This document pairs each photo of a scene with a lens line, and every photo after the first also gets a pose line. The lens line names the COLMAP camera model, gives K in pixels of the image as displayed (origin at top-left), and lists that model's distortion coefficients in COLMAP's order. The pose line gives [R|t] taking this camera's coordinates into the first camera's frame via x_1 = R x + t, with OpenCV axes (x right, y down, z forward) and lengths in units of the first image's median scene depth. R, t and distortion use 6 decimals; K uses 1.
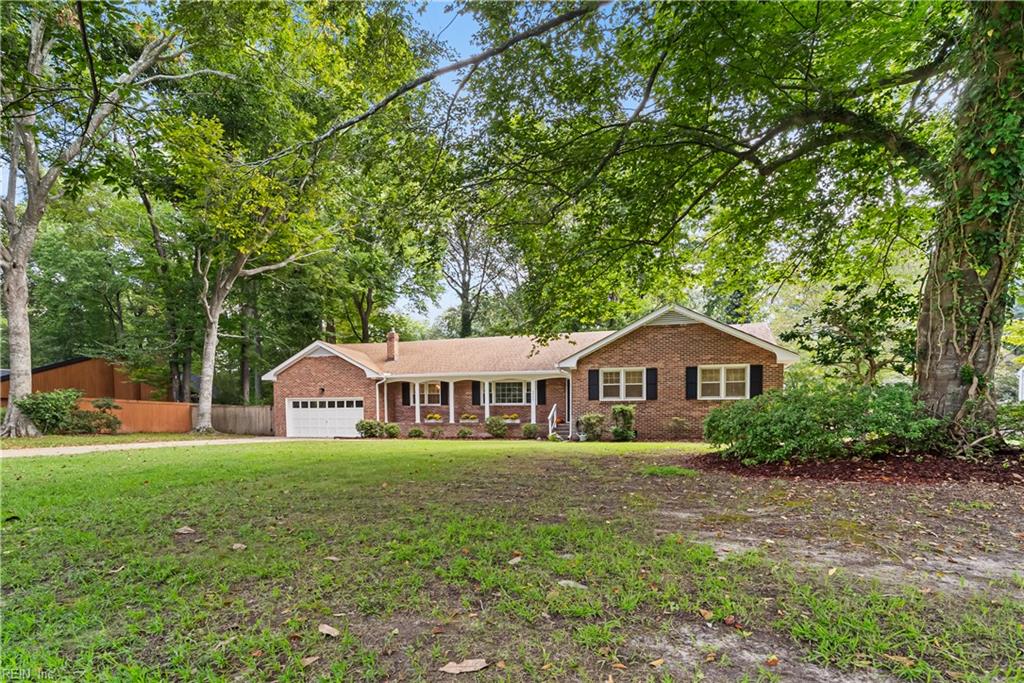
lens RADIAL K [[509.3, 0, 516.0], [0, 509.3, 403.0], [0, 0, 1]] dist [-0.006771, -0.001674]
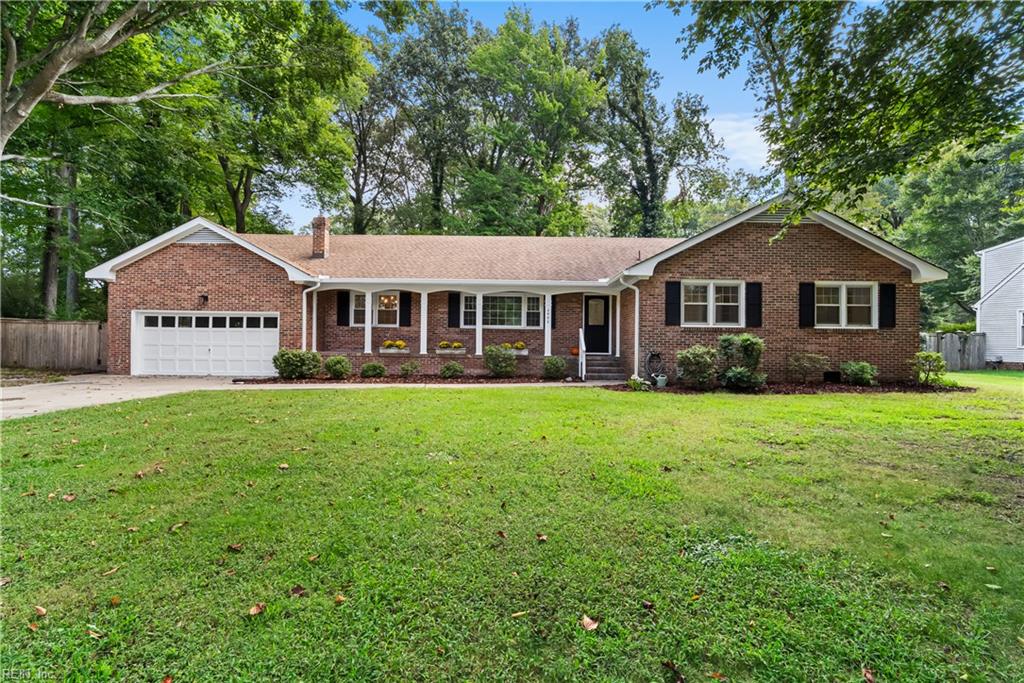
lens RADIAL K [[474.6, 0, 508.5], [0, 474.6, 309.8], [0, 0, 1]] dist [-0.005345, 0.002314]
pose [[0.960567, 0.028005, 0.276634, -0.192255], [-0.020980, 0.999379, -0.028325, -0.003558], [-0.277255, 0.021404, 0.960558, 0.362987]]
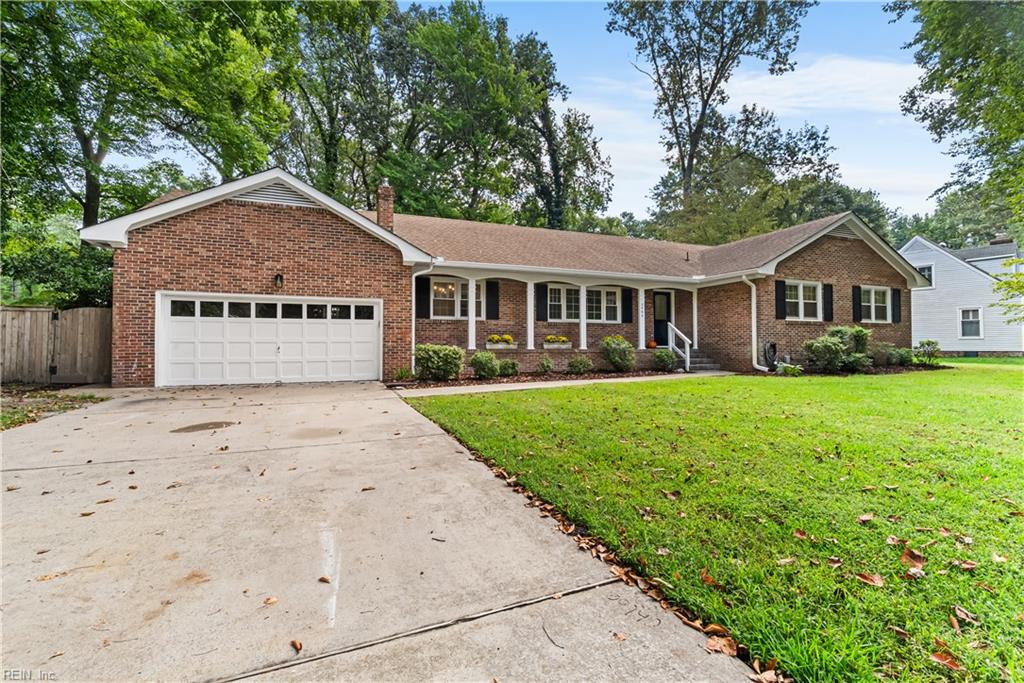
lens RADIAL K [[474.6, 0, 537.3], [0, 474.6, 308.0], [0, 0, 1]] dist [-0.005345, 0.002314]
pose [[0.774948, 0.045095, 0.630414, -0.480754], [-0.024123, 0.998835, -0.041794, 0.013148], [-0.631564, 0.017181, 0.775133, 0.545647]]
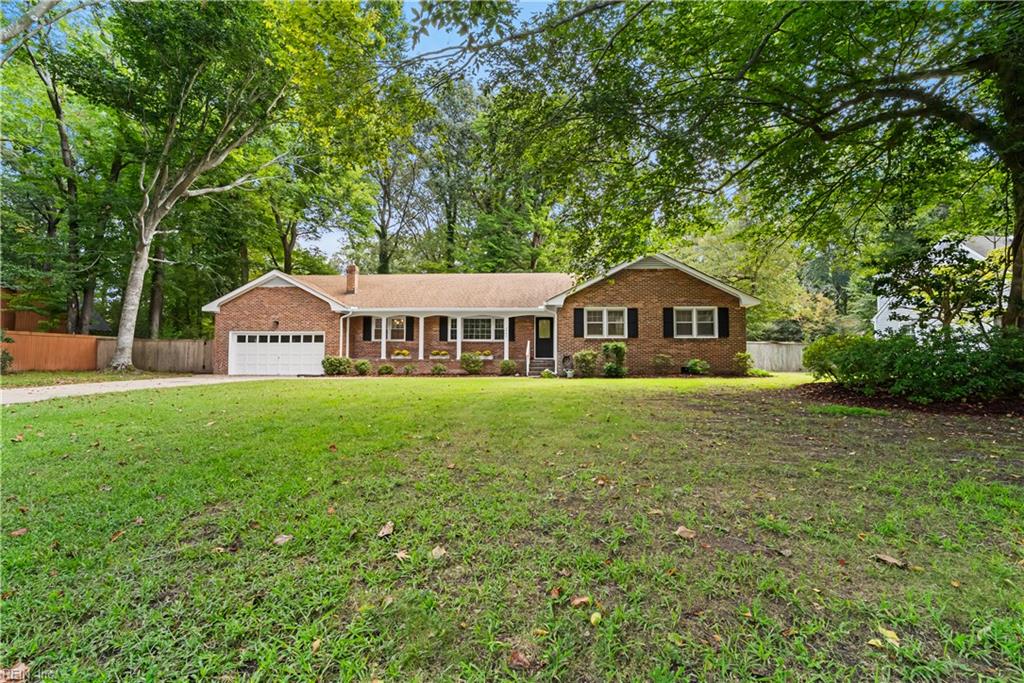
lens RADIAL K [[474.6, 0, 510.5], [0, 474.6, 294.4], [0, 0, 1]] dist [-0.005345, 0.002314]
pose [[0.973771, 0.031093, 0.225394, -0.167068], [-0.009481, 0.995303, -0.096342, 0.001278], [-0.227331, 0.091678, 0.969492, 0.065168]]
